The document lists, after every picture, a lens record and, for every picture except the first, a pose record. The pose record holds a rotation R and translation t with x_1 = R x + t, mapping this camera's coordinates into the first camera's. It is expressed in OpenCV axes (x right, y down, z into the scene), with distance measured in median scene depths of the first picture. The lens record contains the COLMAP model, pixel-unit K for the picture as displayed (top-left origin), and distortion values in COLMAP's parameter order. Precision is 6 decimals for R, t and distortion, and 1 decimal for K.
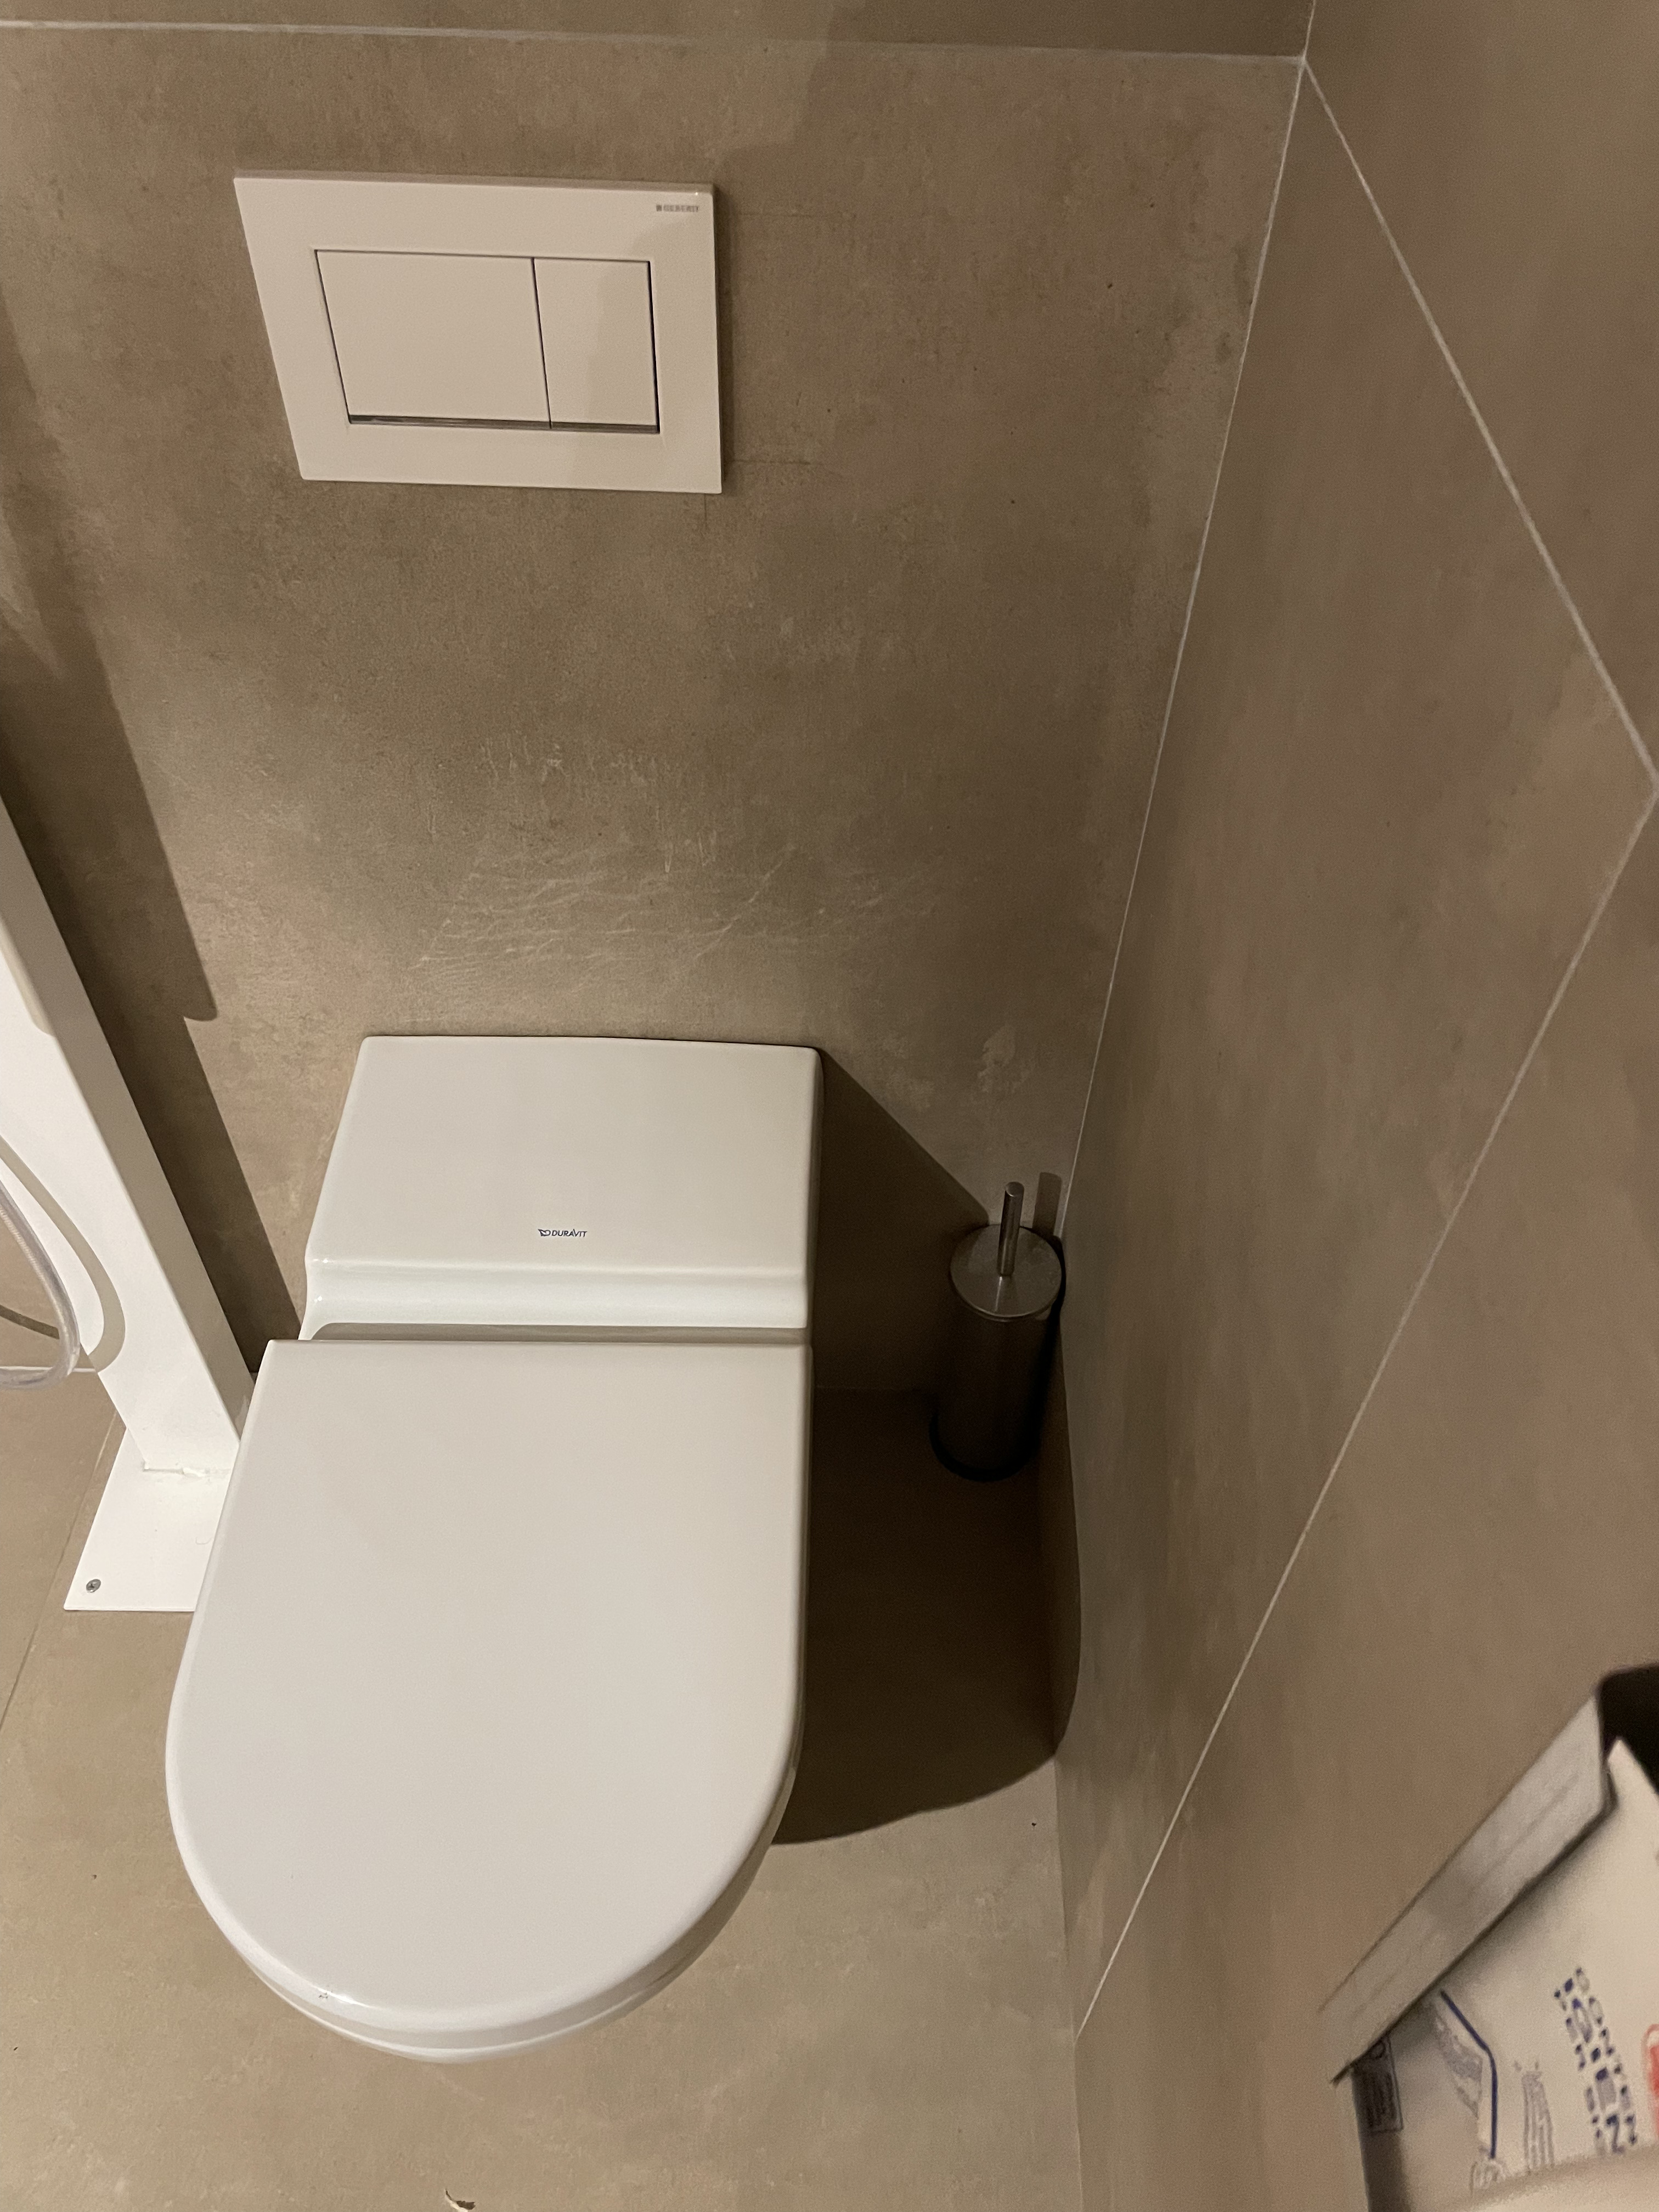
lens RADIAL K [[1700.5, 0, 822.6], [0, 1700.5, 1090.7], [0, 0, 1]] dist [0.076490, -0.095815]
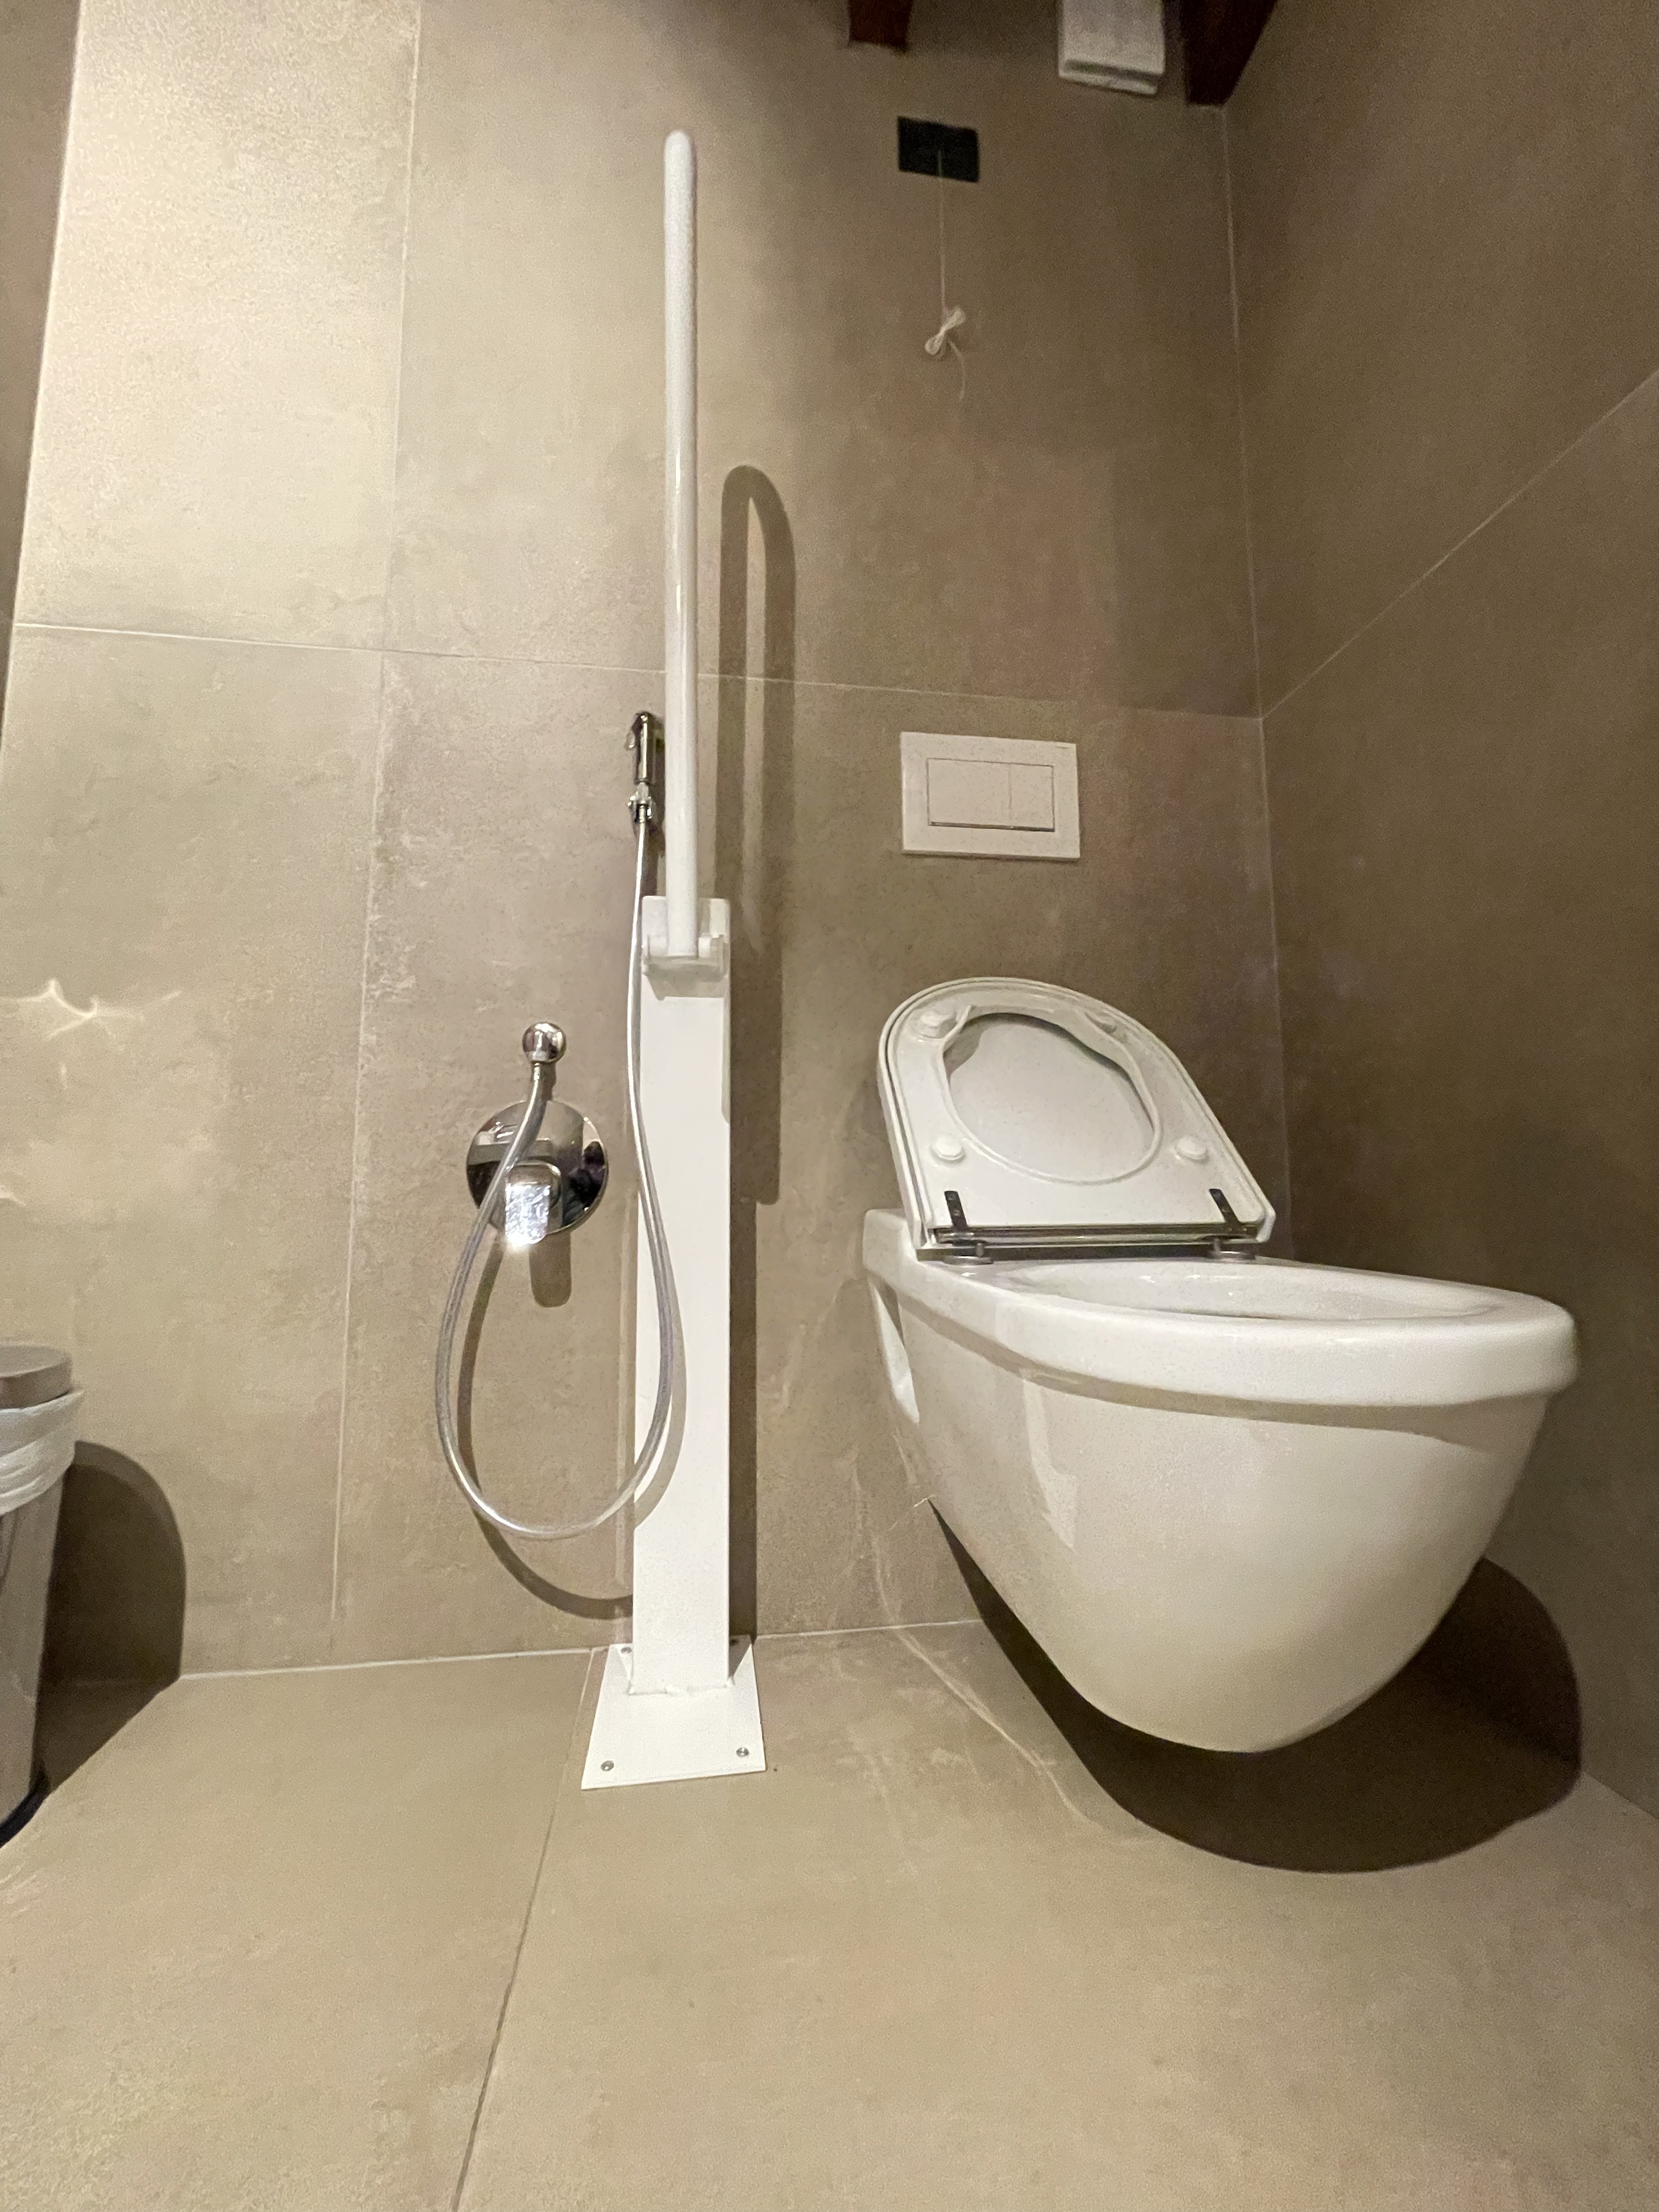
lens RADIAL K [[899.8, 0, 824.1], [0, 899.8, 1103.8], [0, 0, 1]] dist [-0.009312, 0.001837]
pose [[0.986130, -0.001199, 0.165970, -0.497410], [0.133933, 0.596347, -0.791475, 0.625515], [-0.098027, 0.802726, 0.588236, 0.486125]]
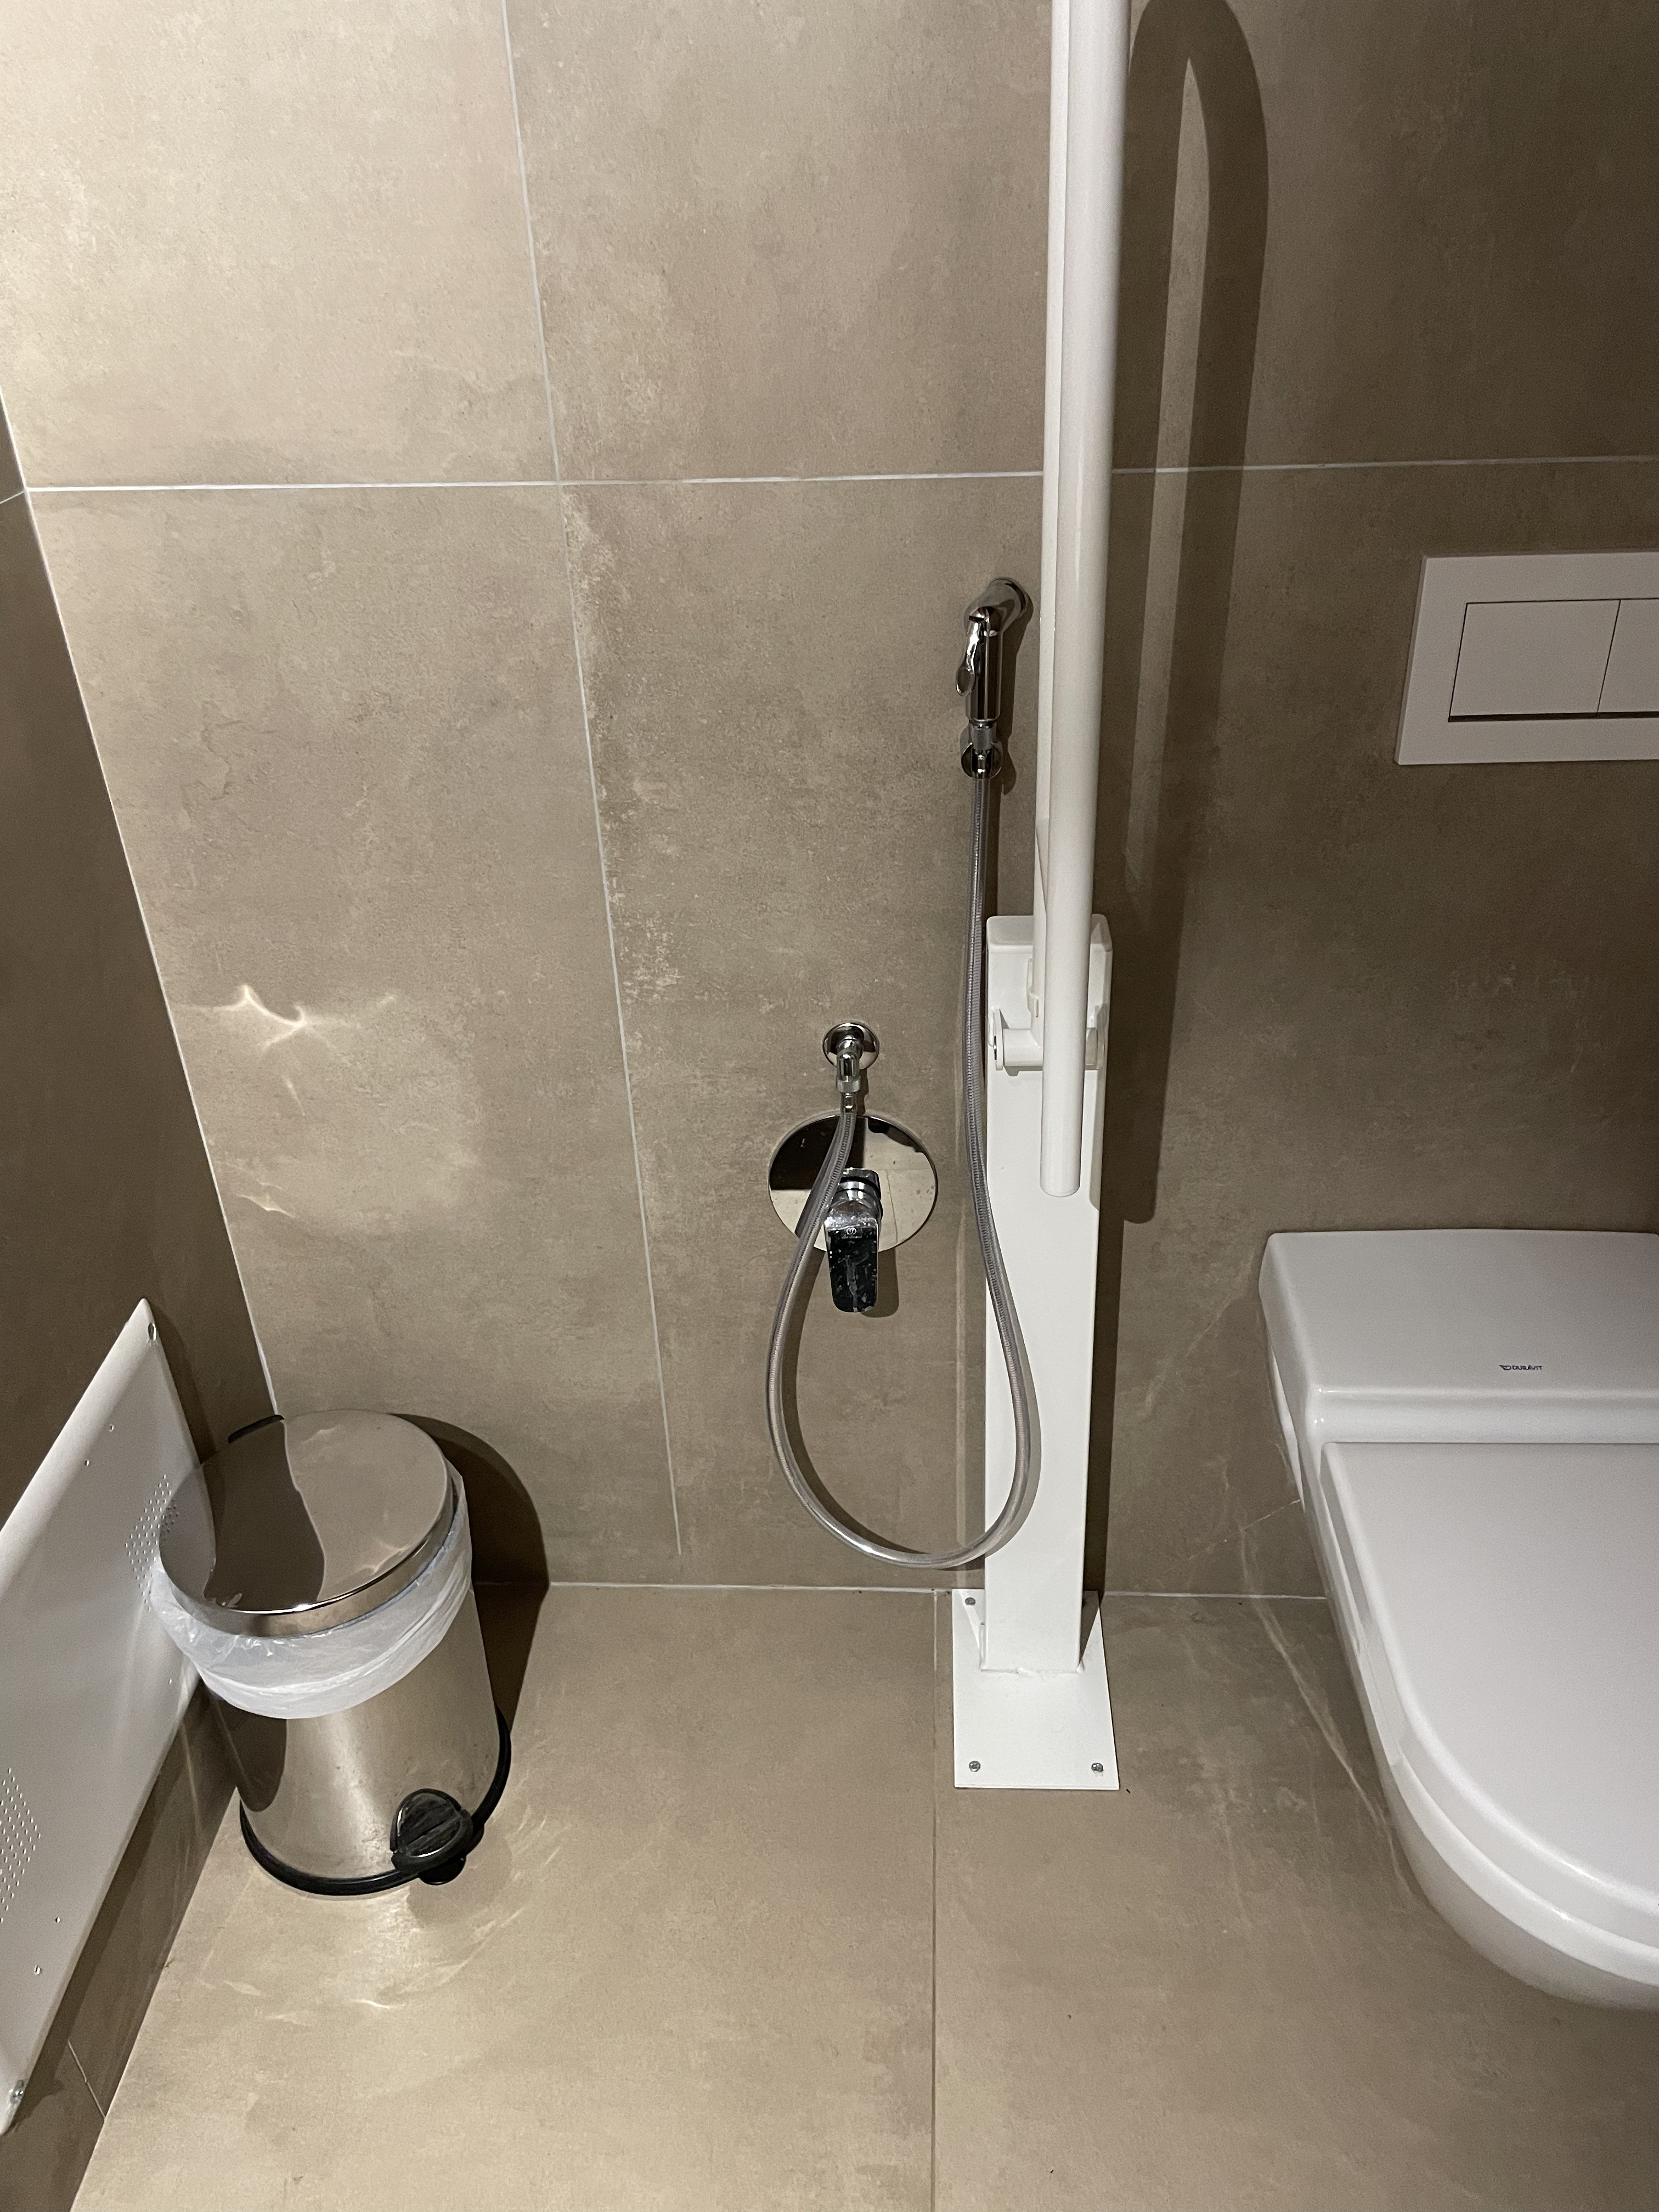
lens RADIAL K [[1700.5, 0, 832.2], [0, 1700.5, 1102.7], [0, 0, 1]] dist [0.076490, -0.095815]
pose [[0.998517, -0.031958, -0.044067, -0.584097], [0.018844, 0.962404, -0.270968, 0.225864], [0.051070, 0.269736, 0.961579, -0.230880]]
